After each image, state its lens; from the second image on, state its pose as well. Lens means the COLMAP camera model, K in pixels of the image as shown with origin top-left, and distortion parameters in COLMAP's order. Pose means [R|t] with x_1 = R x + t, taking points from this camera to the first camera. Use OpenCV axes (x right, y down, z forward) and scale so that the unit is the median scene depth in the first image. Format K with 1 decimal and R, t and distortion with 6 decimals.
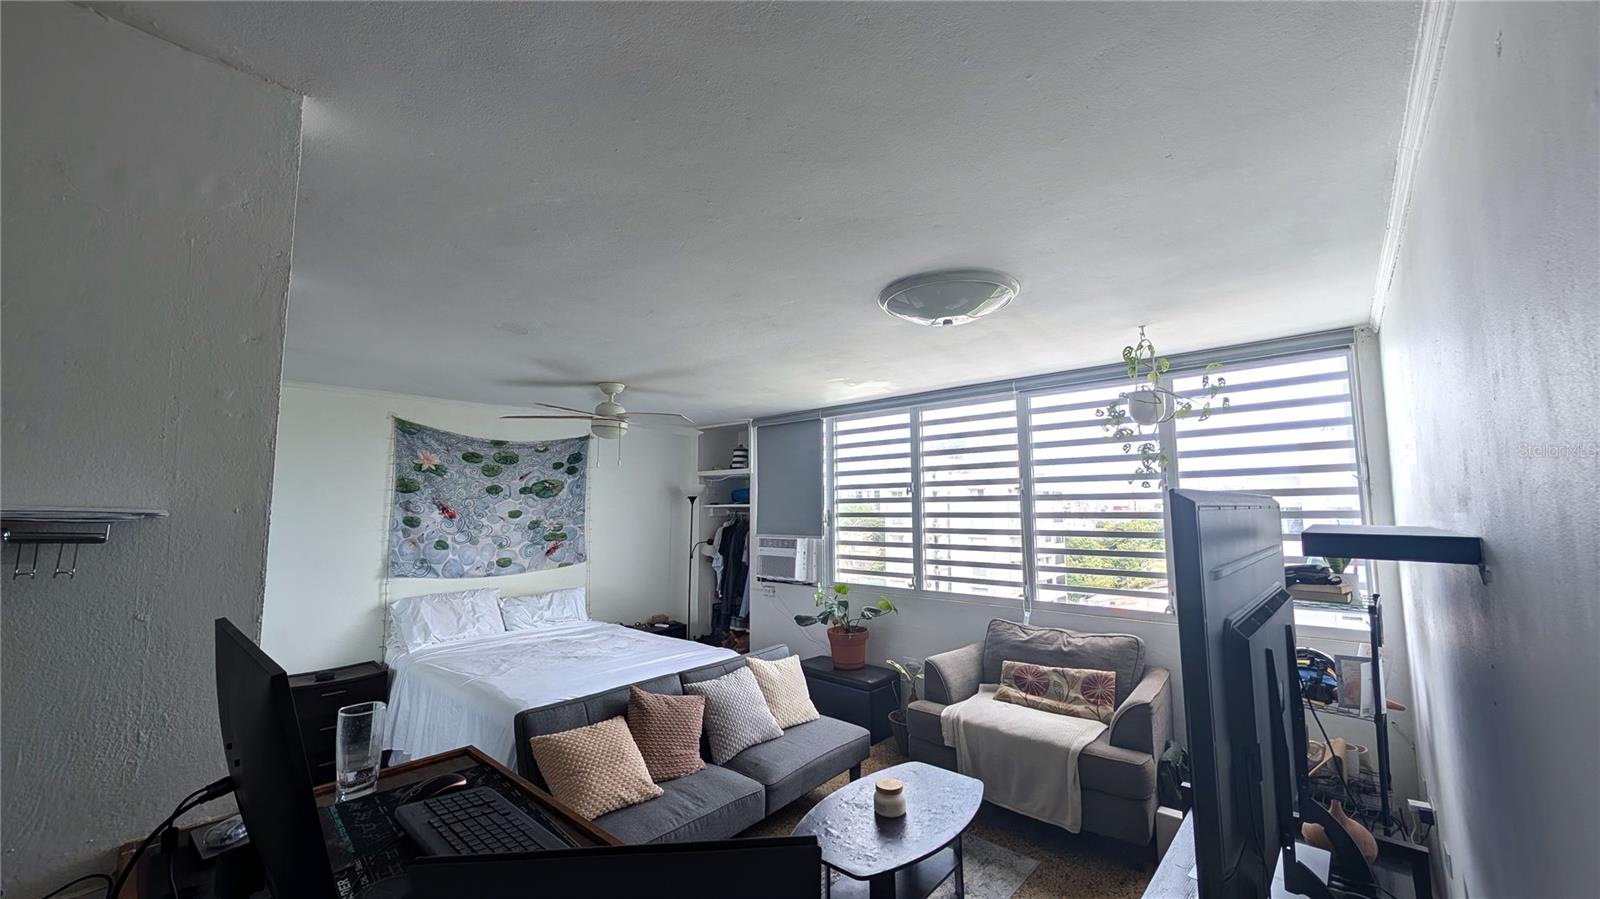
lens RADIAL K [[602.2, 0, 799.2], [0, 602.2, 457.9], [0, 0, 1]] dist [-0.000009, 0.000044]
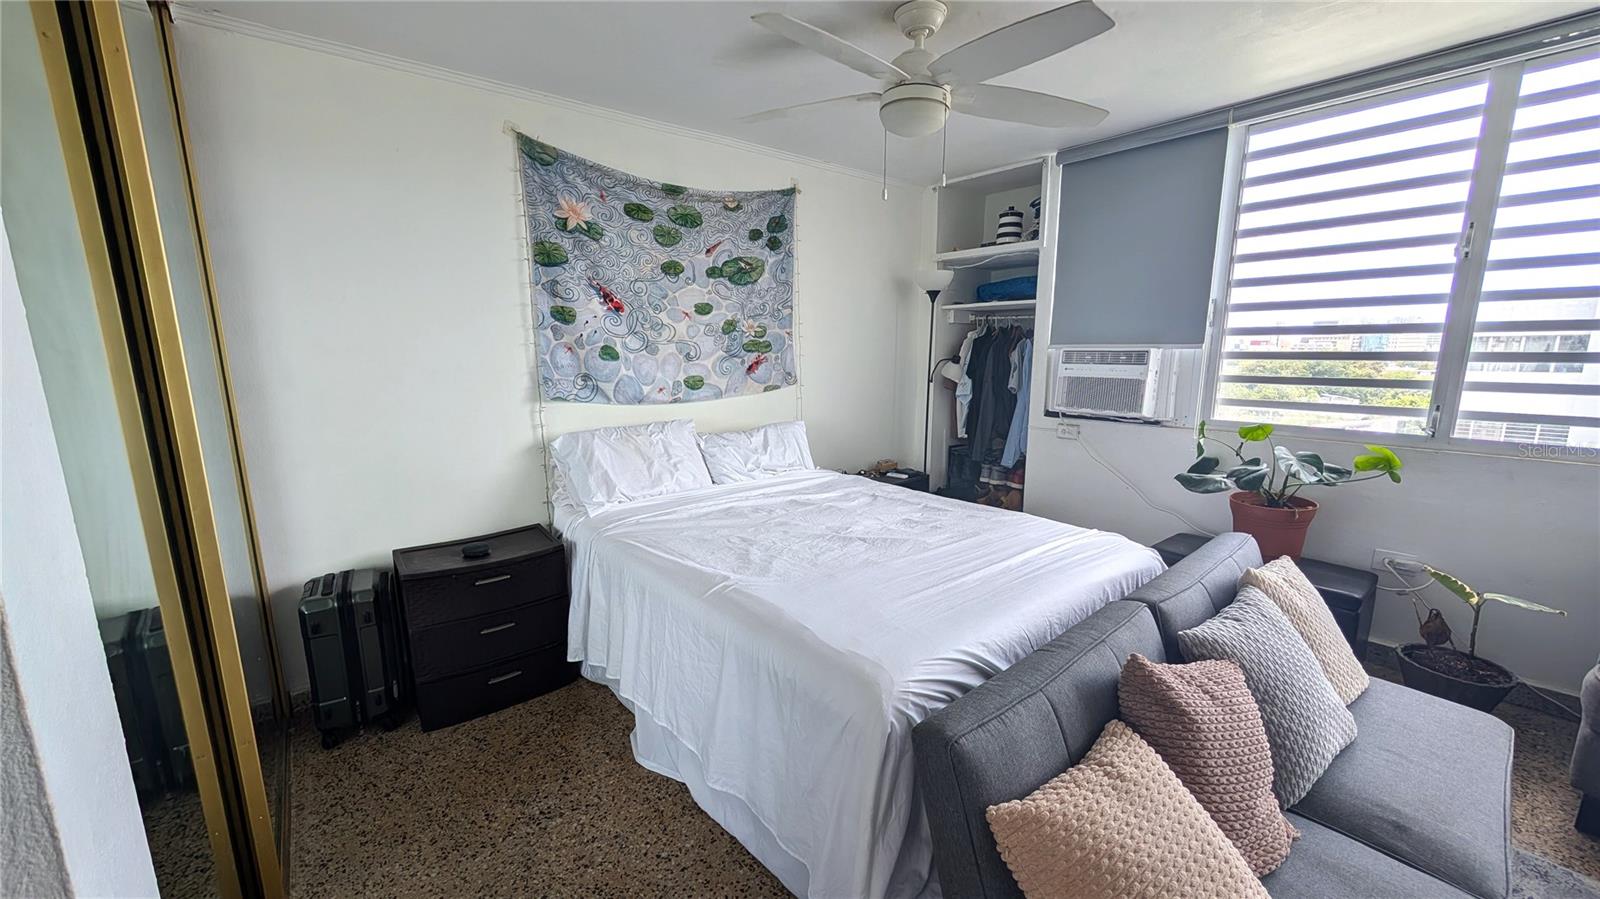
lens RADIAL K [[602.2, 0, 798.9], [0, 602.2, 456.5], [0, 0, 1]] dist [-0.000009, 0.000044]
pose [[0.988276, 0.027108, -0.150251, -0.280757], [0.013655, 0.964473, 0.263827, 0.080560], [0.152065, -0.262785, 0.952796, 0.371010]]
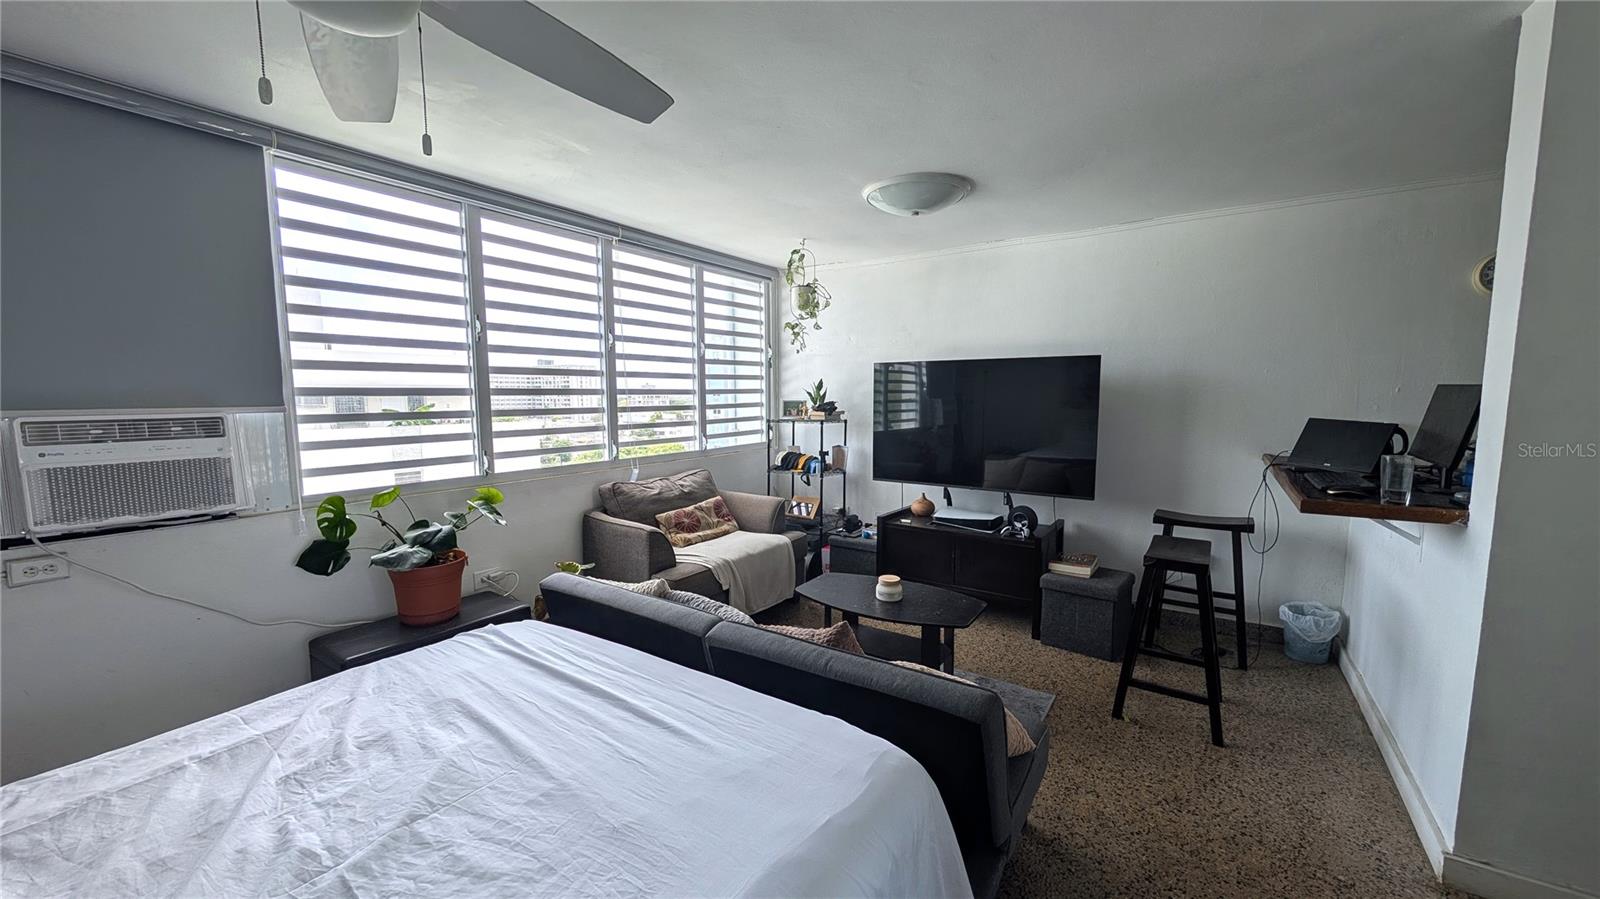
lens RADIAL K [[602.2, 0, 799.8], [0, 602.2, 453.9], [0, 0, 1]] dist [-0.000009, 0.000044]
pose [[-0.136322, -0.093102, 0.986280, -0.530039], [-0.081068, 0.993284, 0.082558, 0.101603], [-0.987342, -0.068701, -0.142954, 0.708961]]
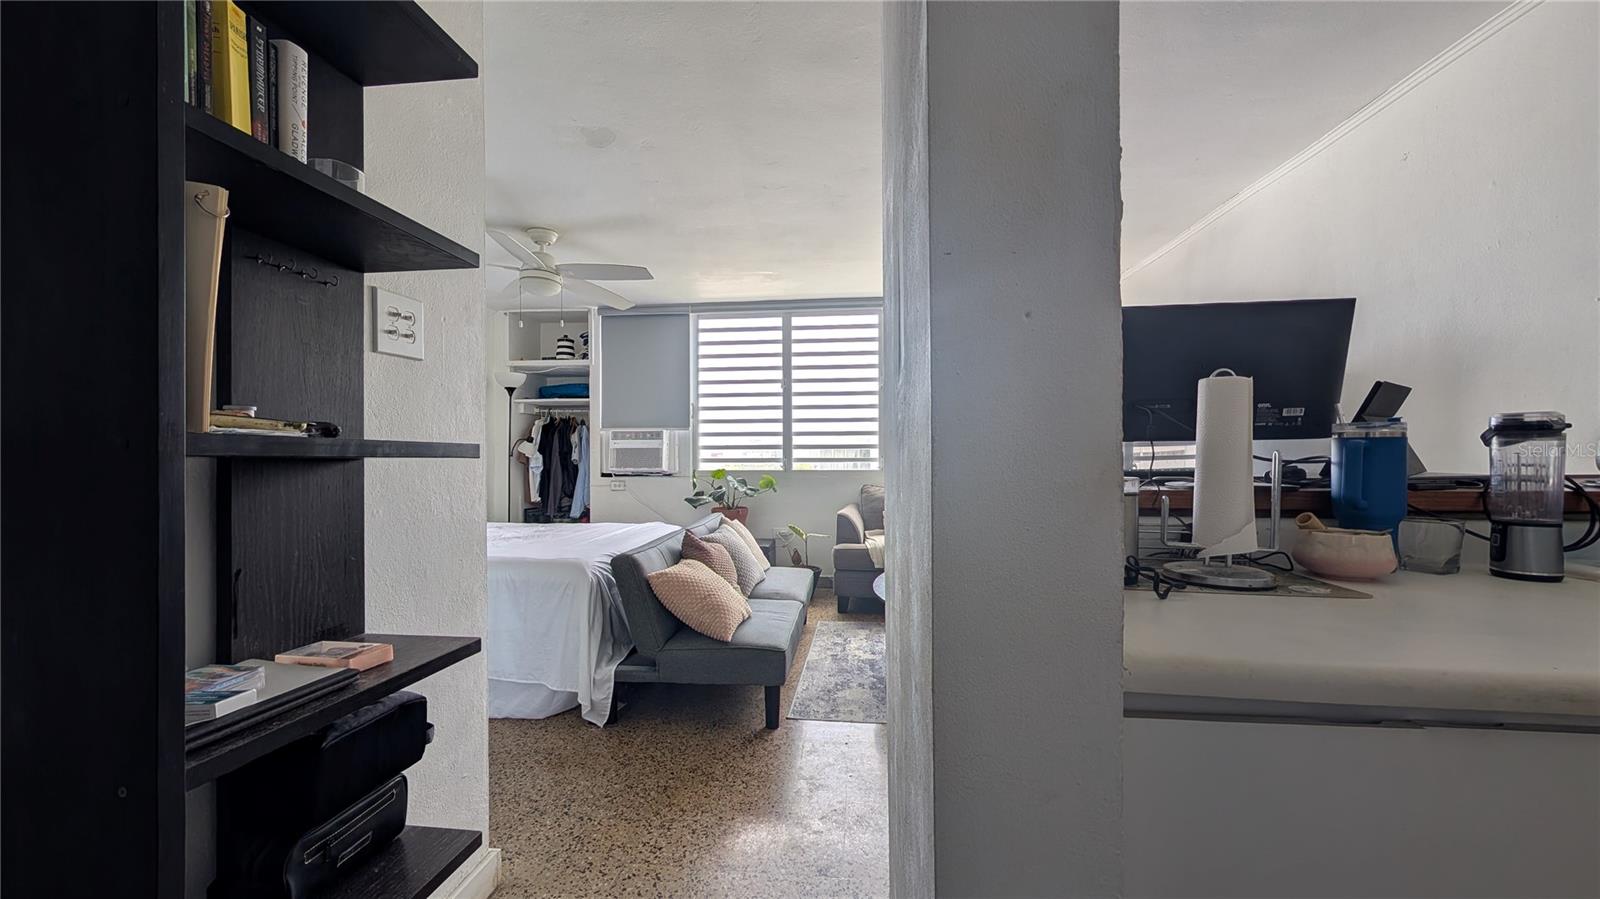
lens RADIAL K [[602.2, 0, 797.8], [0, 602.2, 455.6], [0, 0, 1]] dist [-0.000009, 0.000044]
pose [[0.810777, 0.001894, 0.585352, -0.449909], [-0.050301, 0.996521, 0.066448, 0.106965], [-0.583190, -0.083318, 0.808052, 0.045321]]
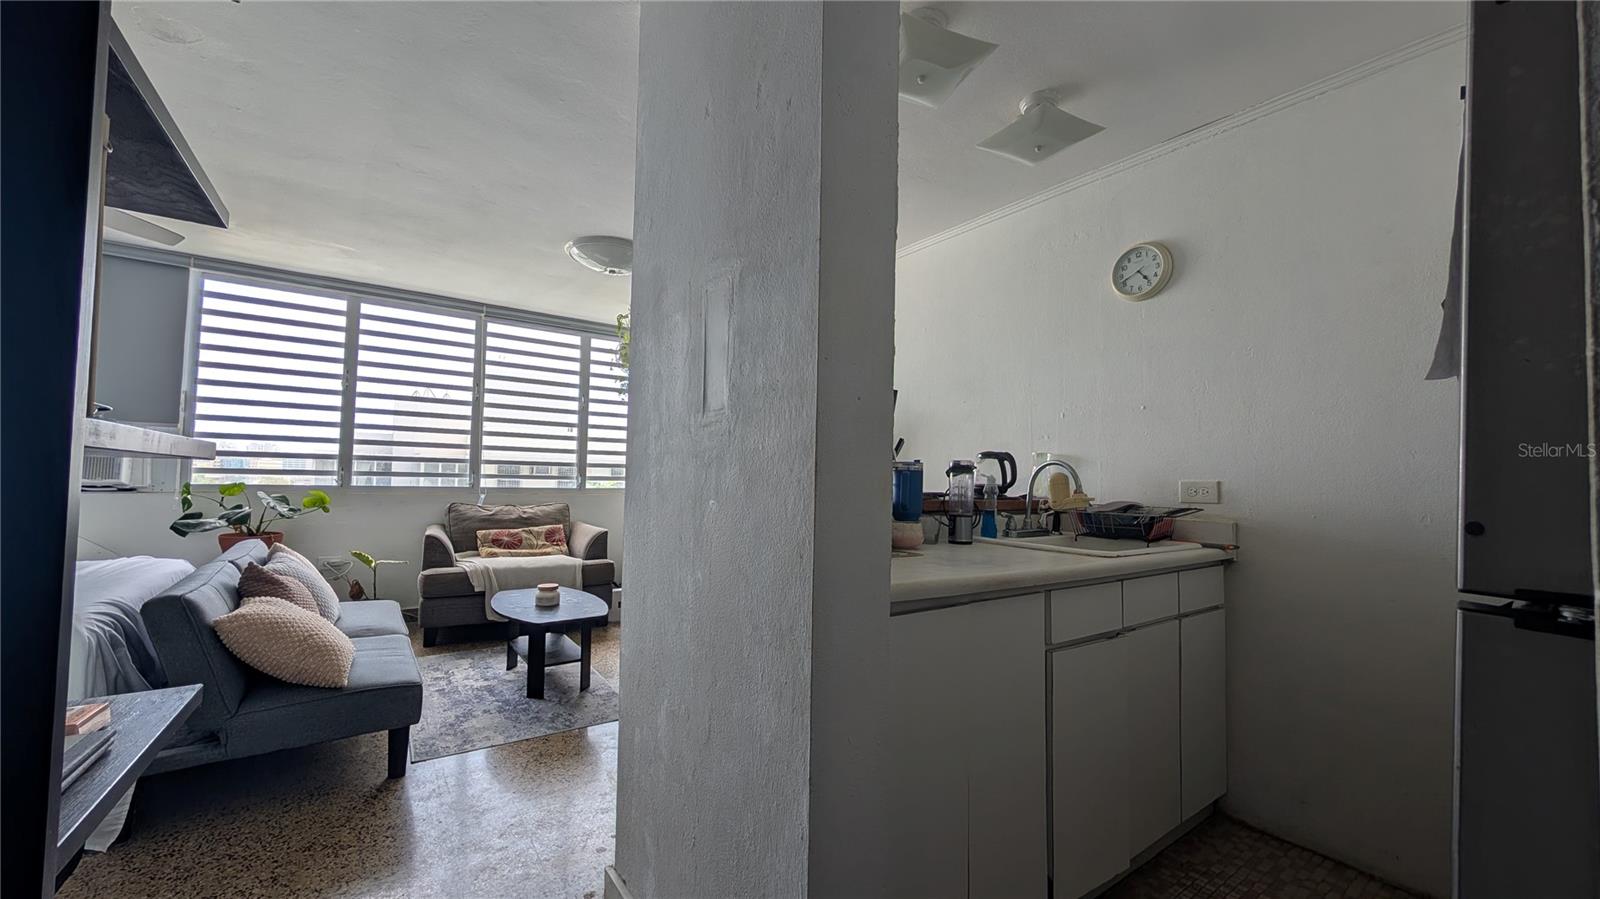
lens RADIAL K [[602.2, 0, 795.6], [0, 602.2, 455.8], [0, 0, 1]] dist [-0.000009, 0.000044]
pose [[0.219831, 0.049421, 0.974285, -0.558678], [-0.108156, 0.993794, -0.026007, 0.113497], [-0.969524, -0.099658, 0.223812, 0.087748]]
